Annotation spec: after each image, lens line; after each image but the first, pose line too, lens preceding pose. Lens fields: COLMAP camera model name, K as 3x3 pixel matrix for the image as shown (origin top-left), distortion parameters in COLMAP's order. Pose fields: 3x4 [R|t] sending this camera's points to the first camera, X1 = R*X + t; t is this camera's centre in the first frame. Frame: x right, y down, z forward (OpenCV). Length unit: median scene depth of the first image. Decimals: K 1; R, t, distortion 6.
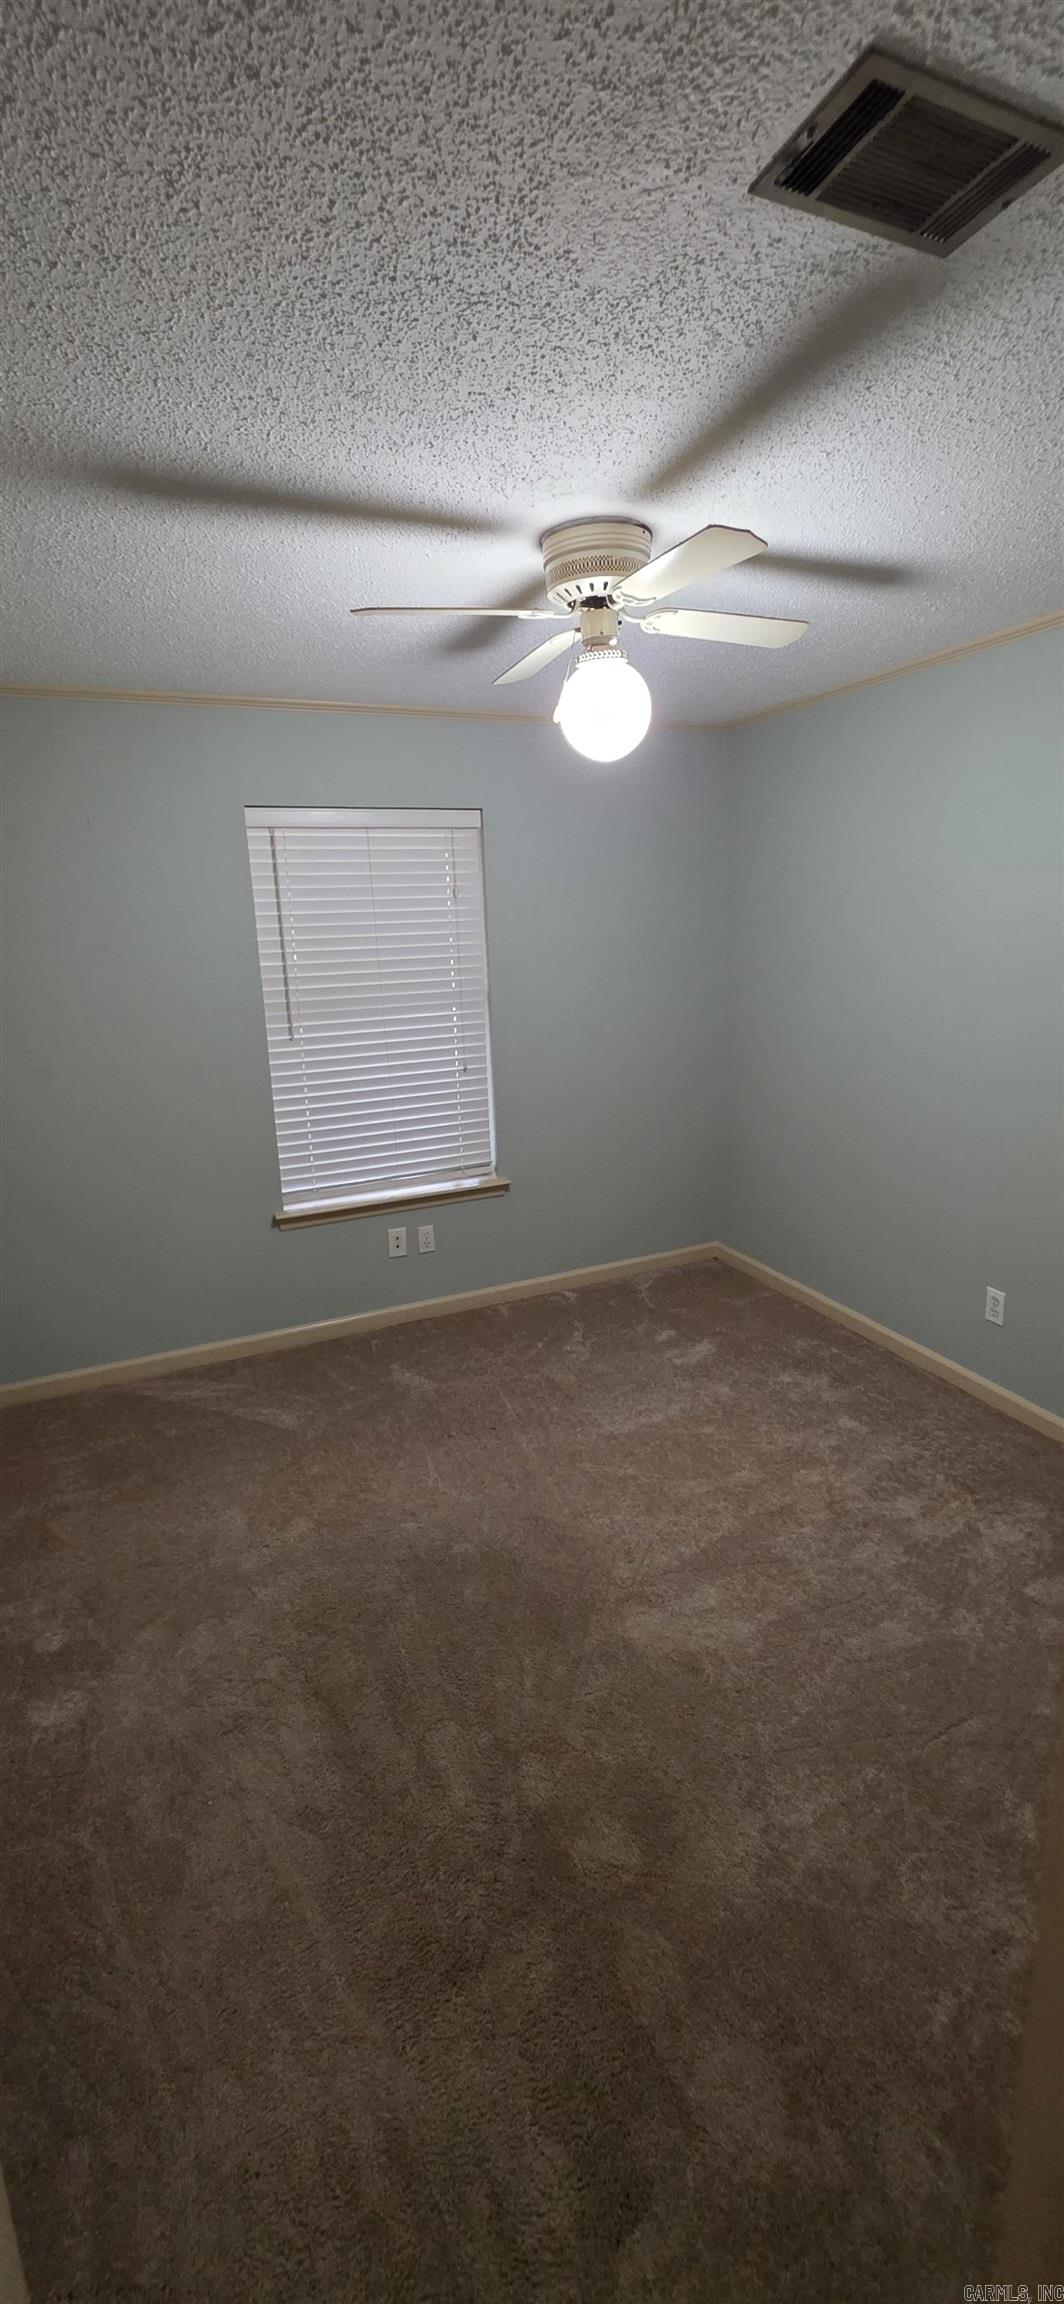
lens RADIAL K [[913.4, 0, 540.3], [0, 913.4, 1117.1], [0, 0, 1]] dist [-0.004056, 0.000254]
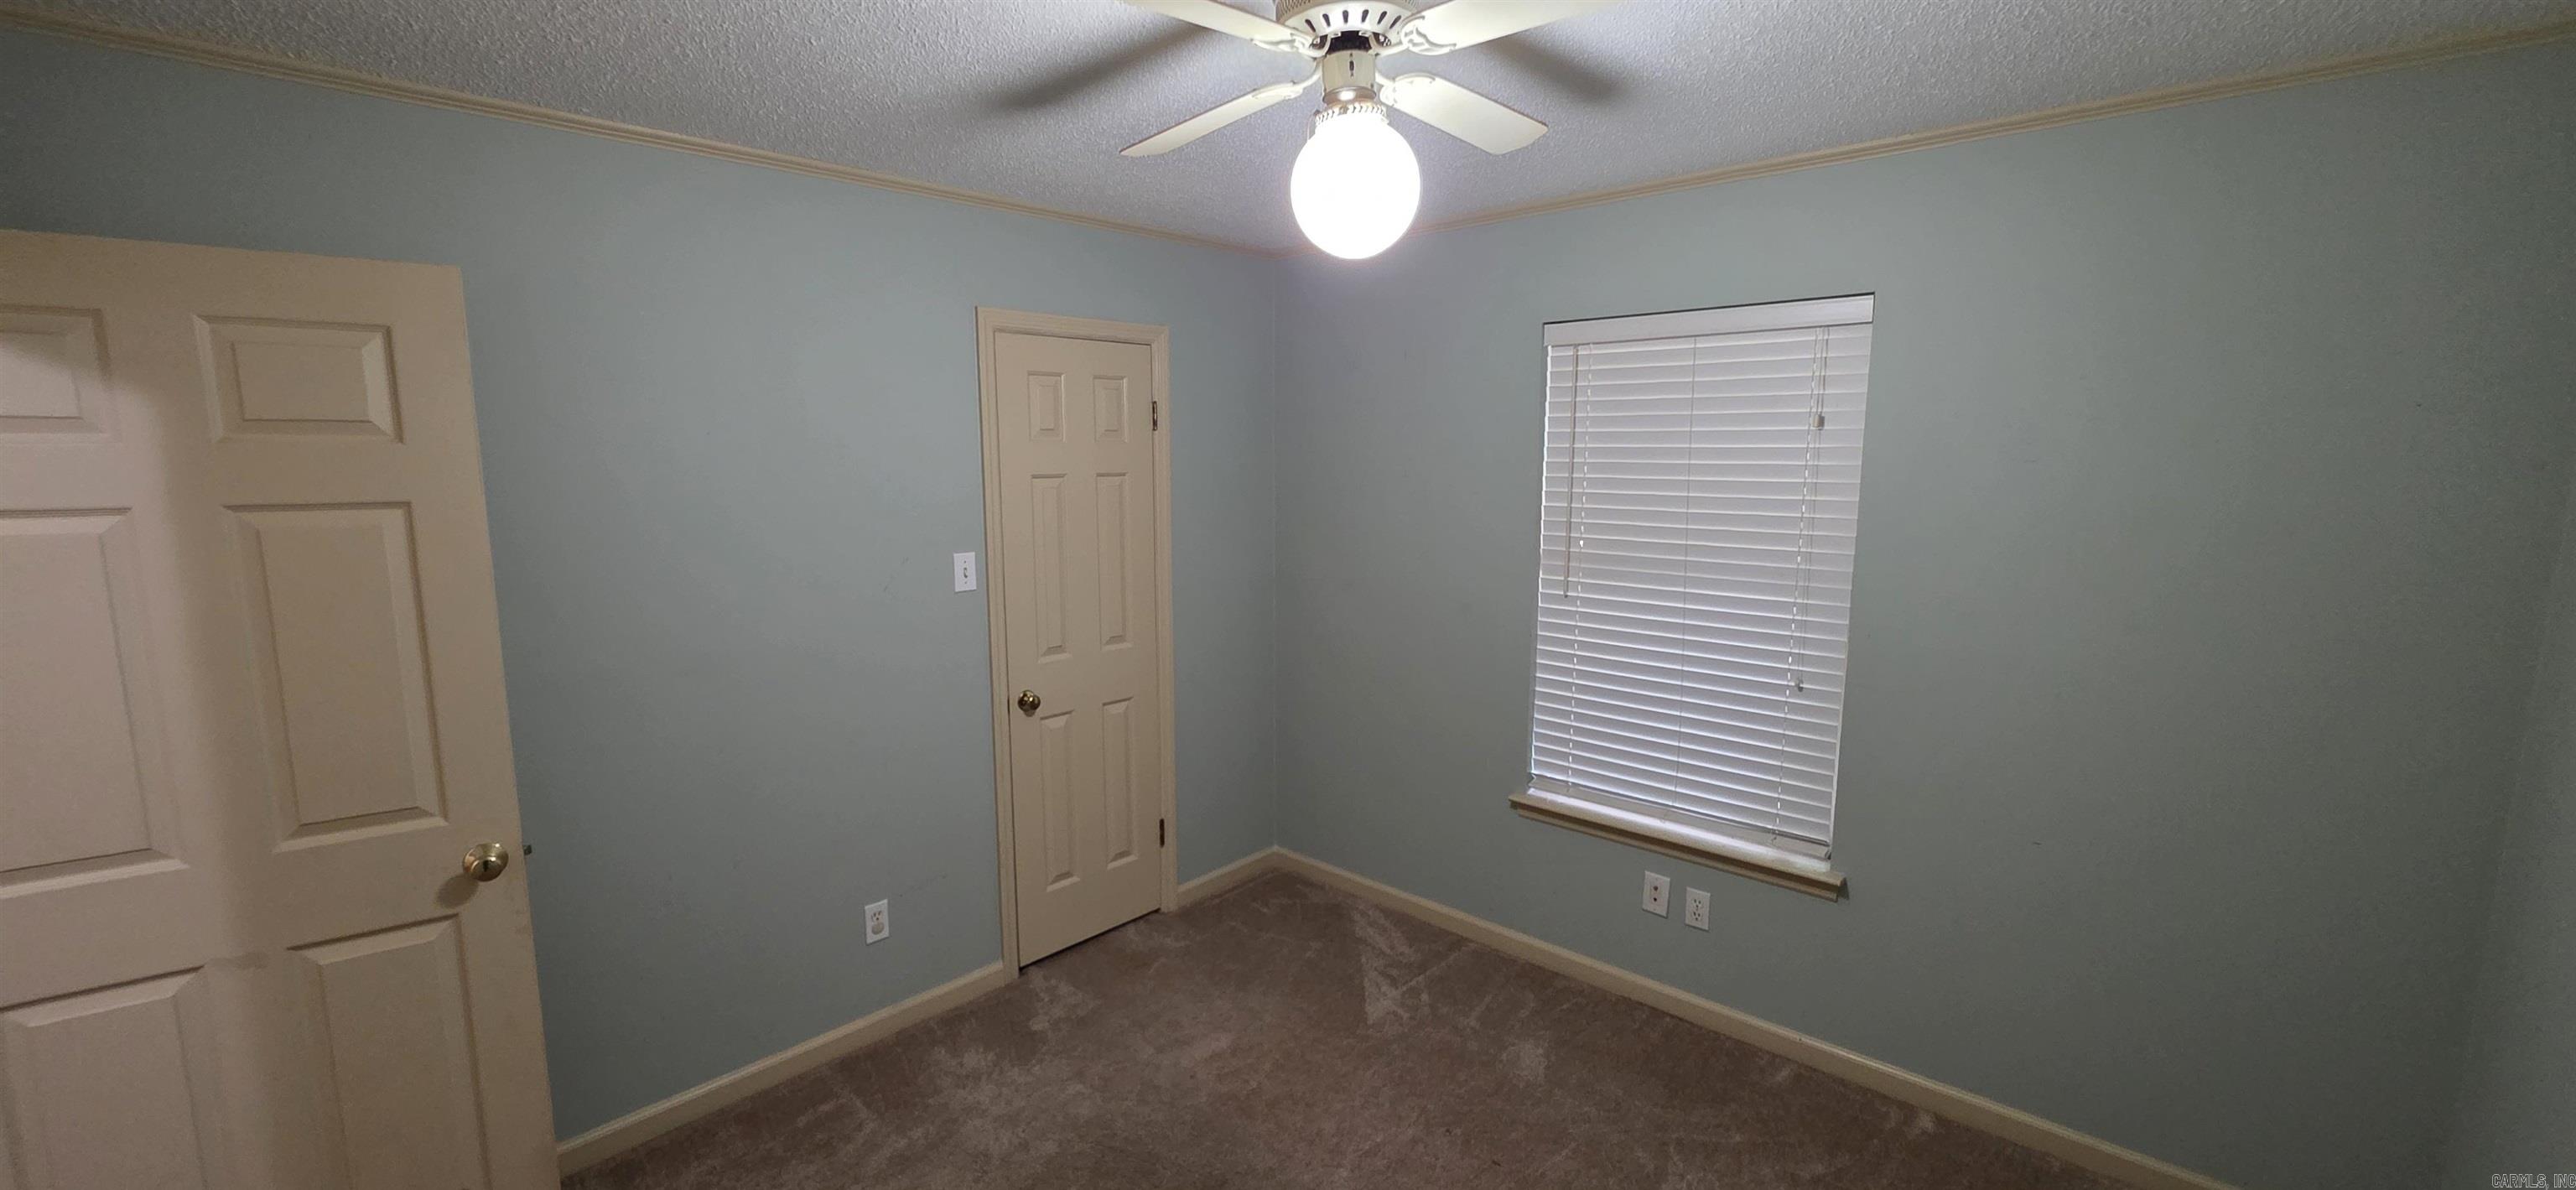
lens RADIAL K [[1021.2, 0, 1278.5], [0, 1021.2, 592.1], [0, 0, 1]] dist [-0.004056, 0.000254]
pose [[0.395091, 0.160105, -0.904583, 0.453721], [-0.214486, 0.973557, 0.078633, -0.103798], [0.893252, 0.162953, 0.418983, 0.373641]]
